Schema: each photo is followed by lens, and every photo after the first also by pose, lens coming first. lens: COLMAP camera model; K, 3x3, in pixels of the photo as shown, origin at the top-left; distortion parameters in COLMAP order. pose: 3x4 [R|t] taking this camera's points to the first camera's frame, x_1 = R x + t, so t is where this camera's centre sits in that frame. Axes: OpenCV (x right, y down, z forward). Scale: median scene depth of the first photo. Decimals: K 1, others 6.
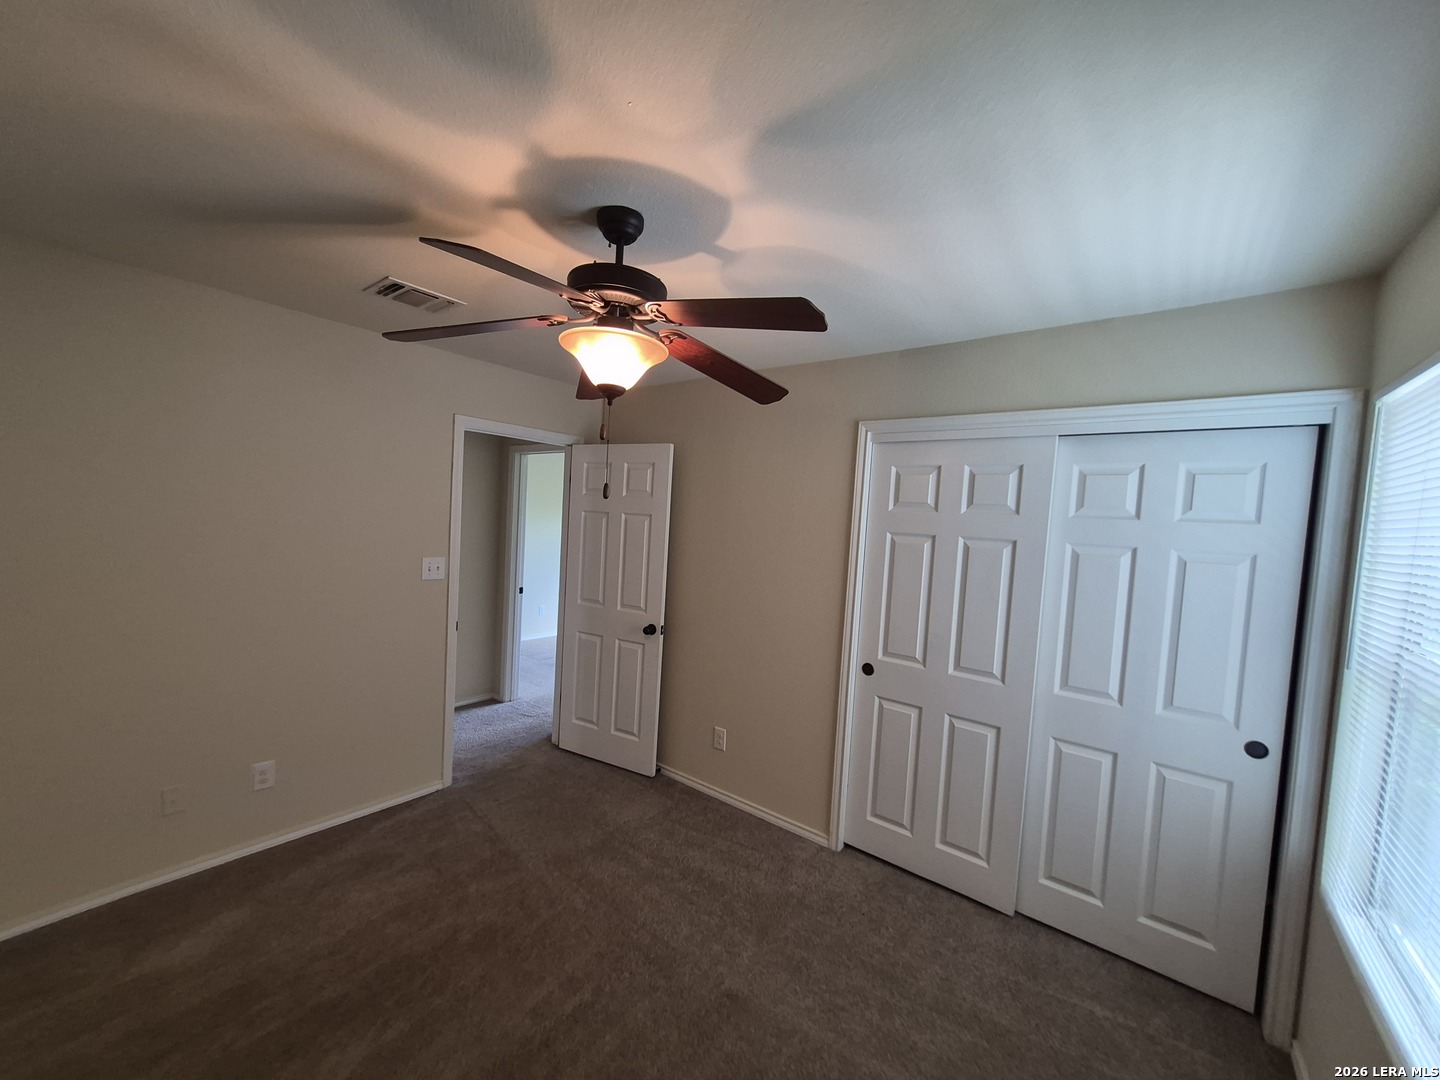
lens RADIAL K [[567.0, 0, 722.1], [0, 567.0, 552.7], [0, 0, 1]] dist [0.000257, -0.000086]
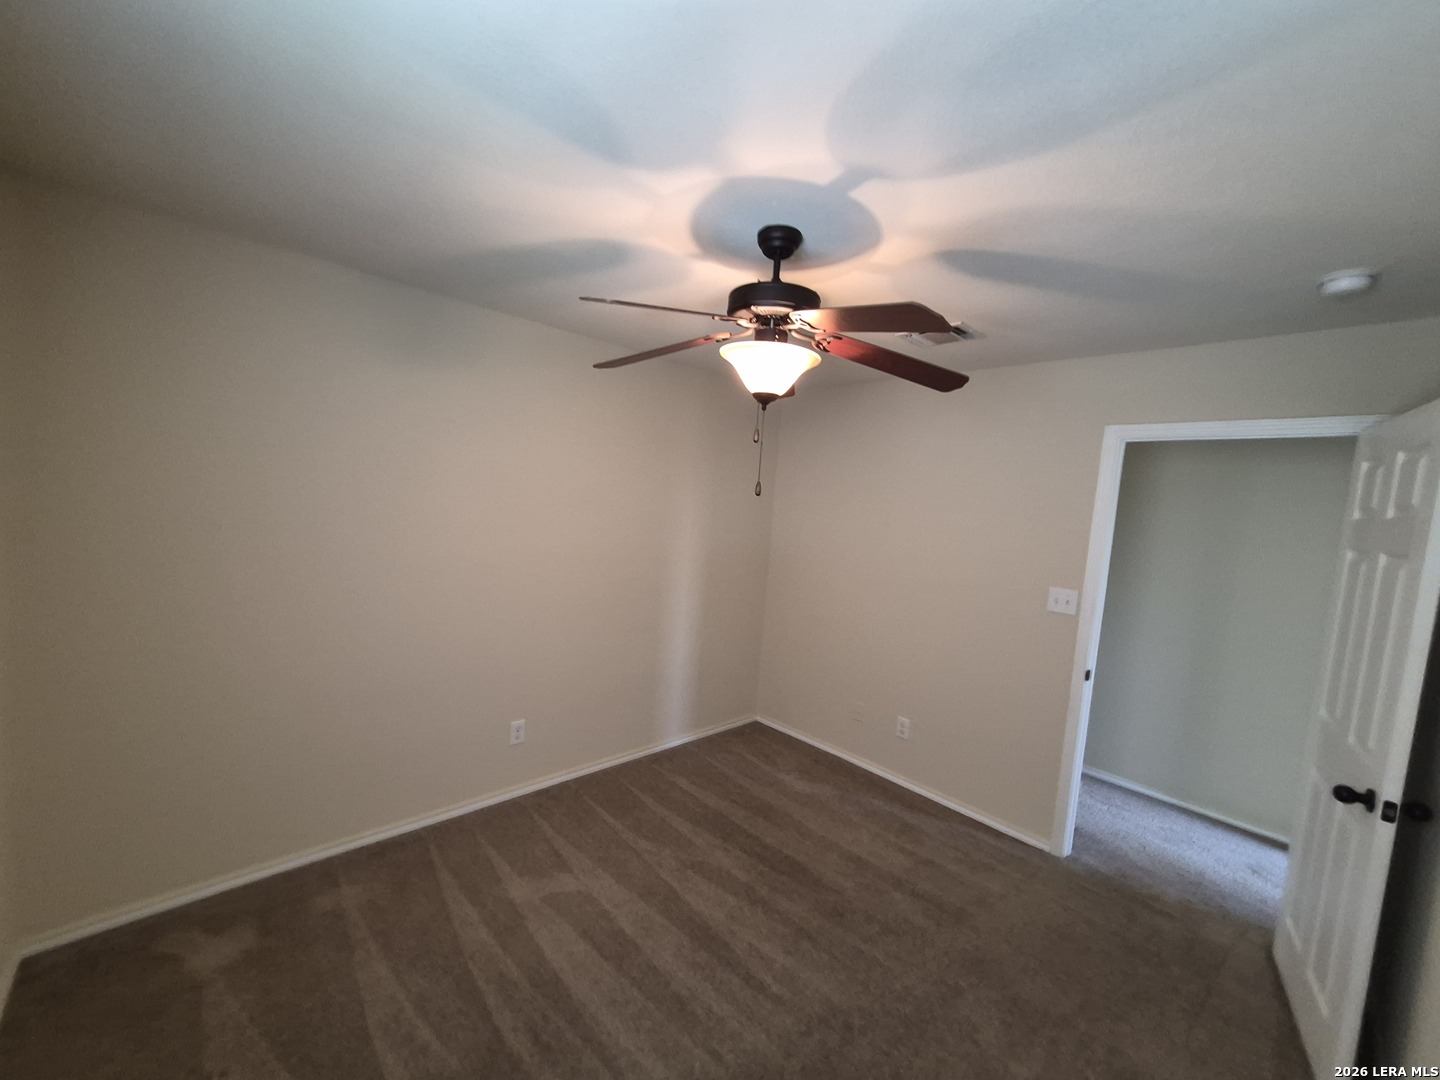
lens RADIAL K [[564.8, 0, 709.1], [0, 564.8, 546.5], [0, 0, 1]] dist [0.006540, -0.000364]
pose [[-0.161977, 0.016877, -0.986650, 0.888421], [-0.142414, 0.988987, 0.040297, -0.026832], [0.976464, 0.147040, -0.157790, 1.090521]]
